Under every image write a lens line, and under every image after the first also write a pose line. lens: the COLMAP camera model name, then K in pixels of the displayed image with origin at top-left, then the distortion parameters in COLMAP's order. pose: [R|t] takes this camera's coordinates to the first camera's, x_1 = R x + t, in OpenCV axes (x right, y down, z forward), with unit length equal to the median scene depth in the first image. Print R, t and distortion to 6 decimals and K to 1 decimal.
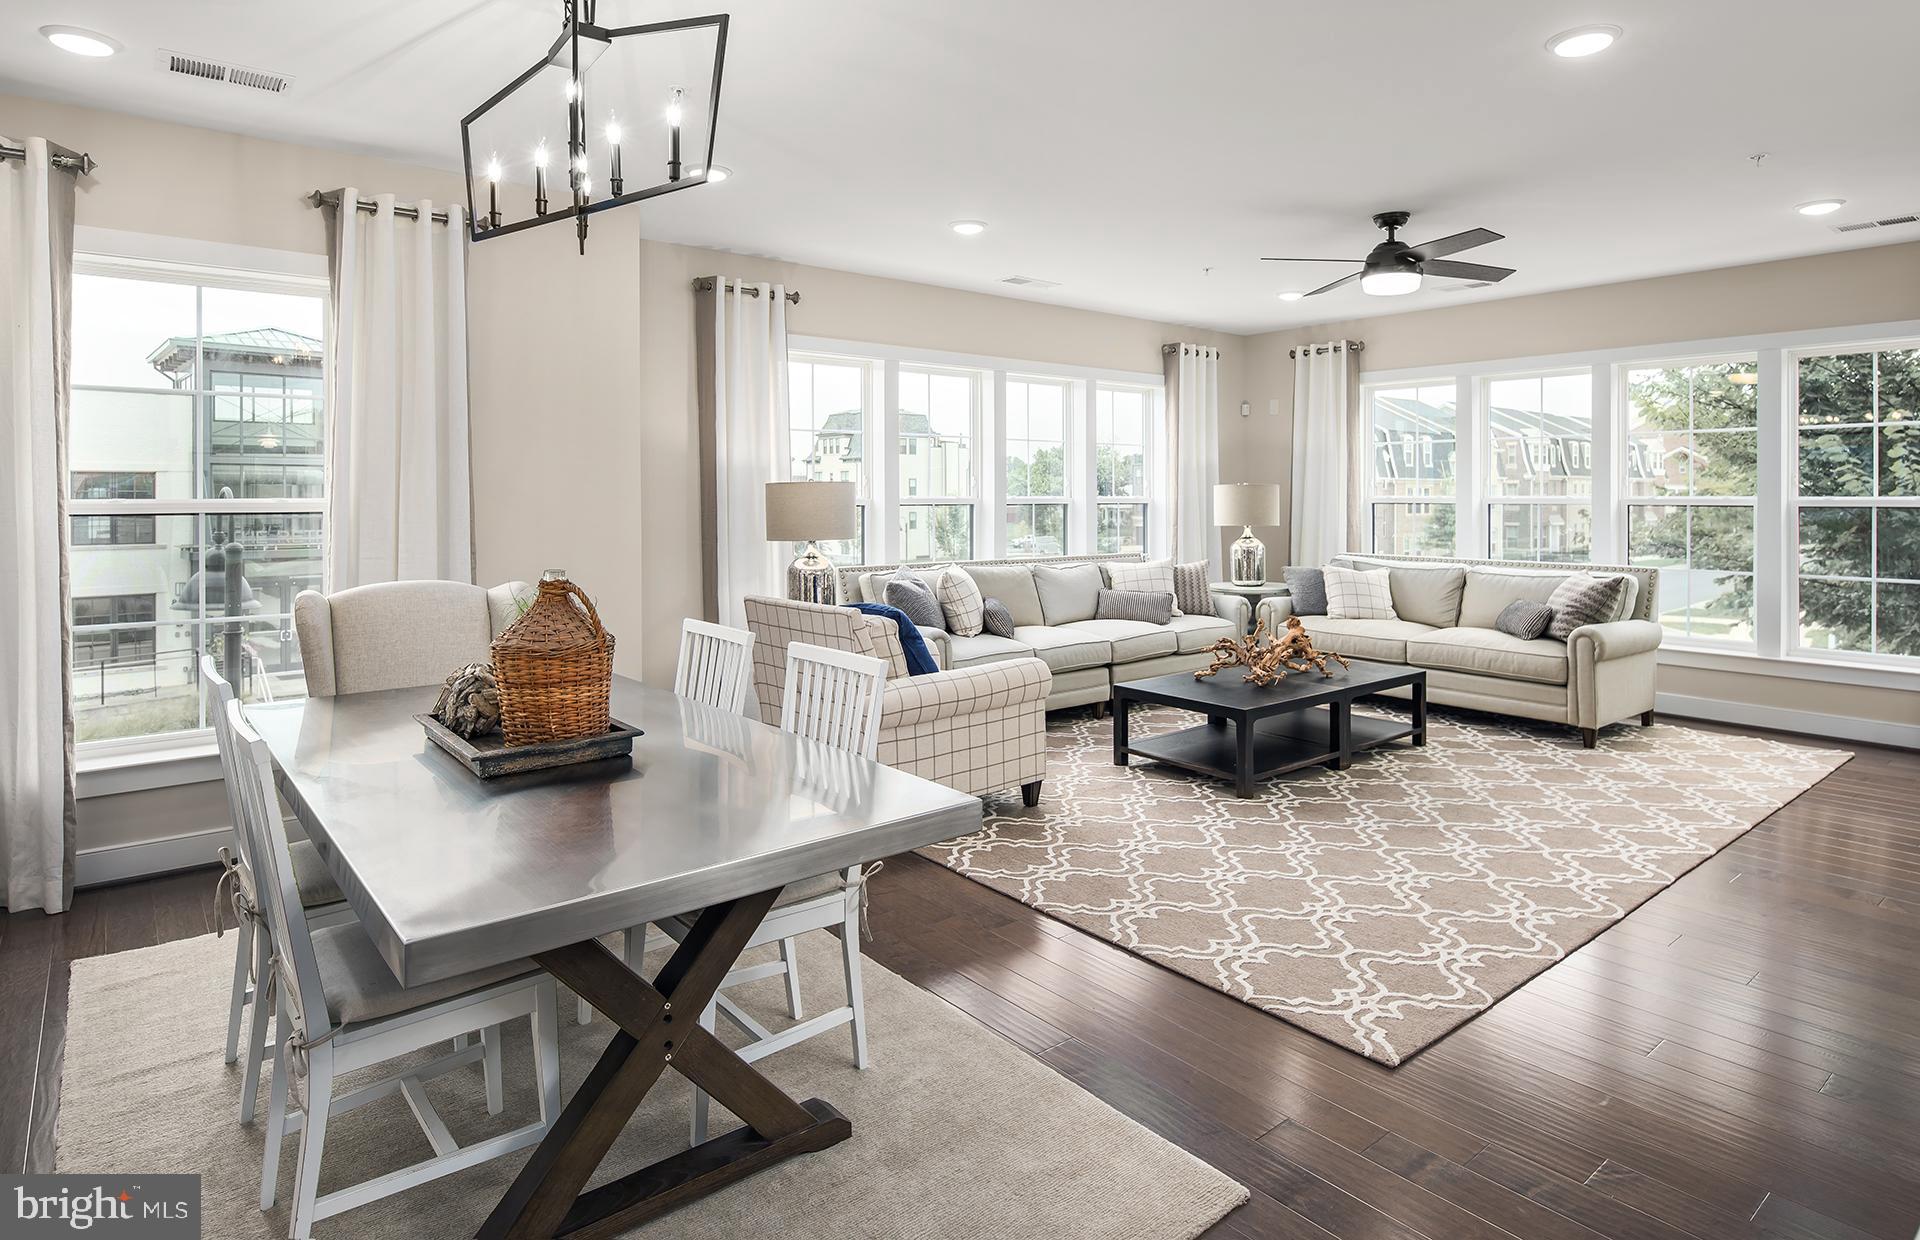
lens RADIAL K [[1044.2, 0, 960.0], [0, 1044.2, 620.0], [0, 0, 1]] dist [0.000660, -0.000728]
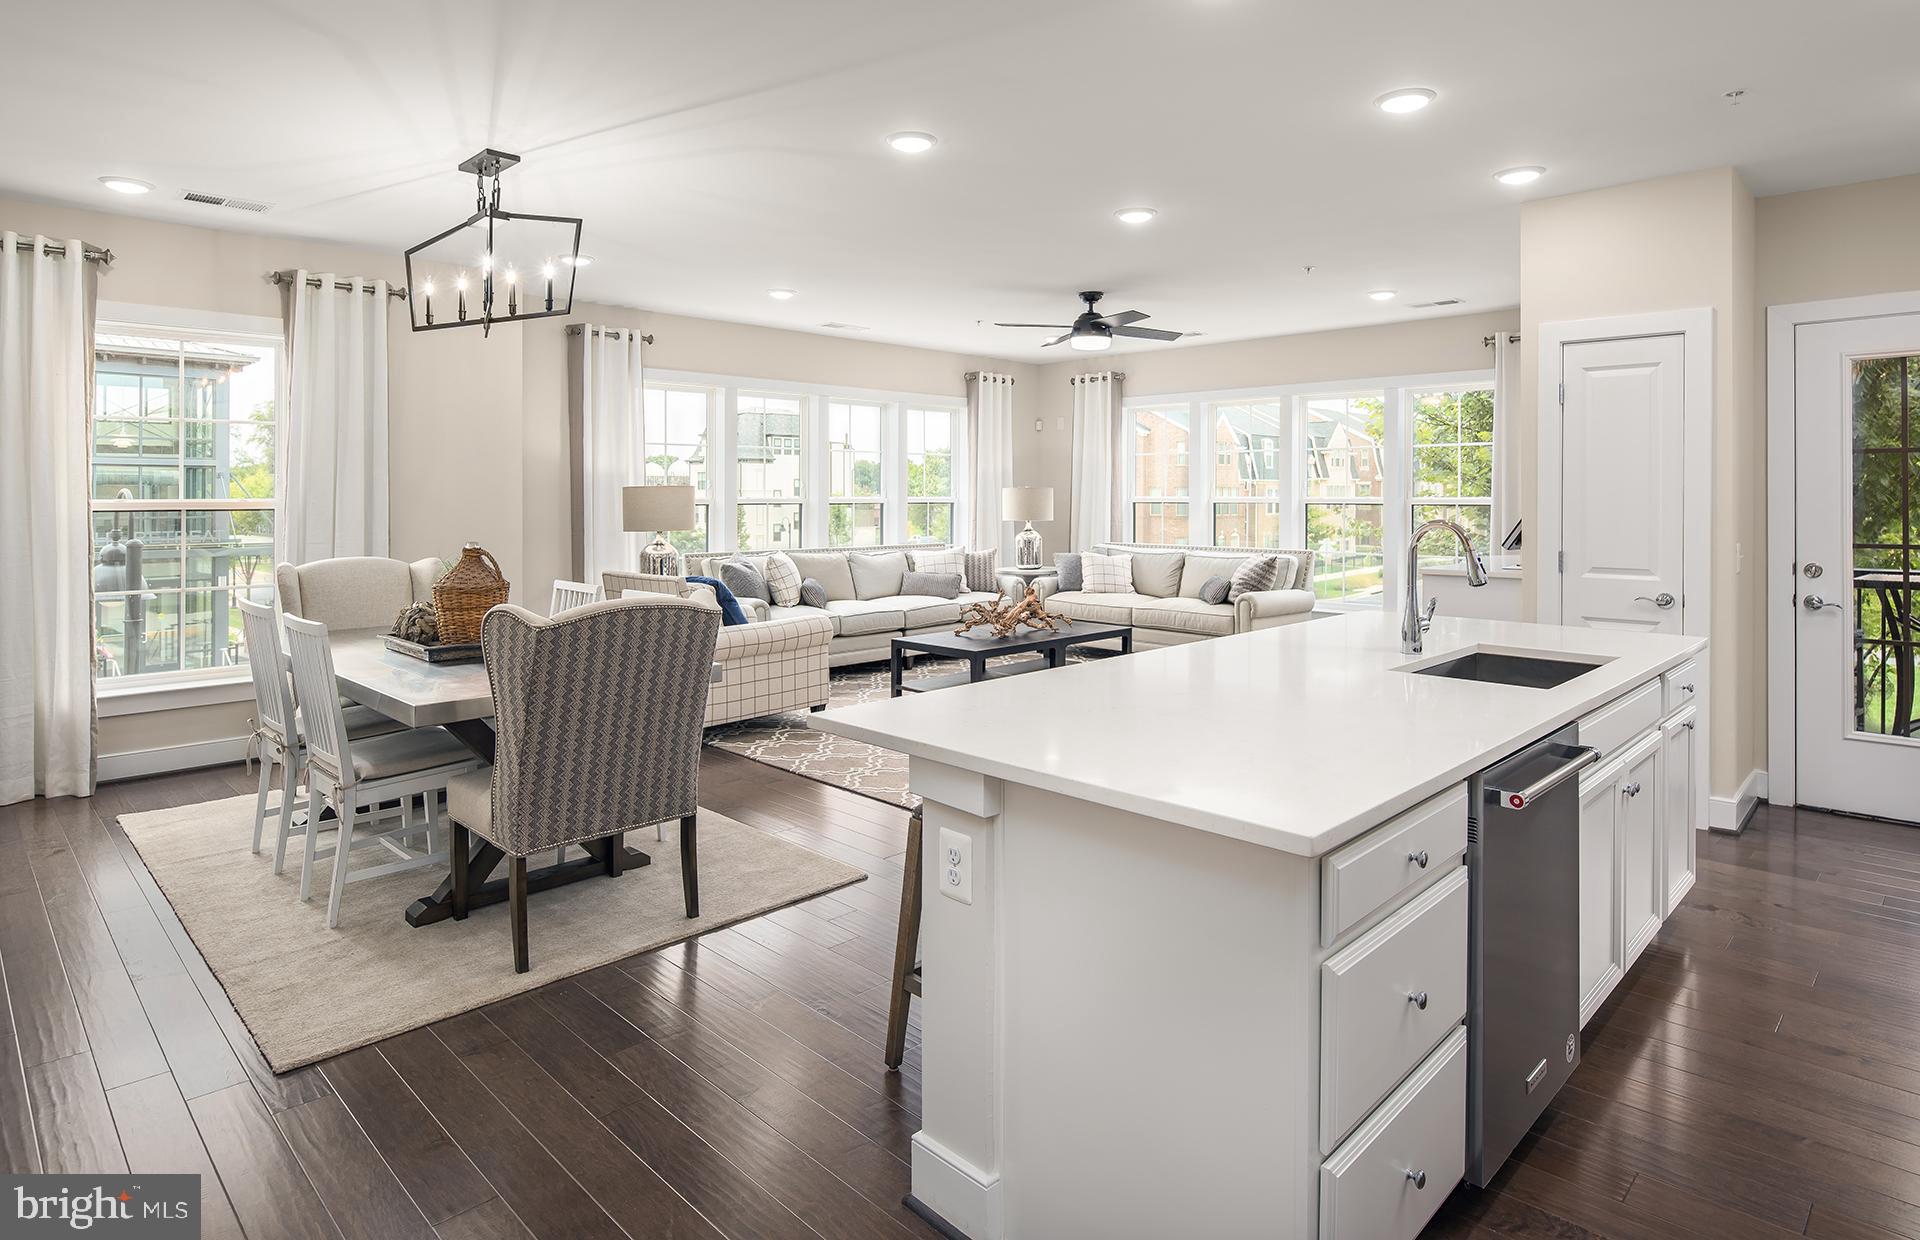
lens RADIAL K [[1041.5, 0, 952.5], [0, 1041.5, 568.0], [0, 0, 1]] dist [-0.001842, 0.000455]
pose [[0.994761, -0.006860, 0.101994, 0.079516], [0.011900, 0.998734, -0.048884, 0.033214], [-0.101529, 0.049841, 0.993583, -0.284220]]
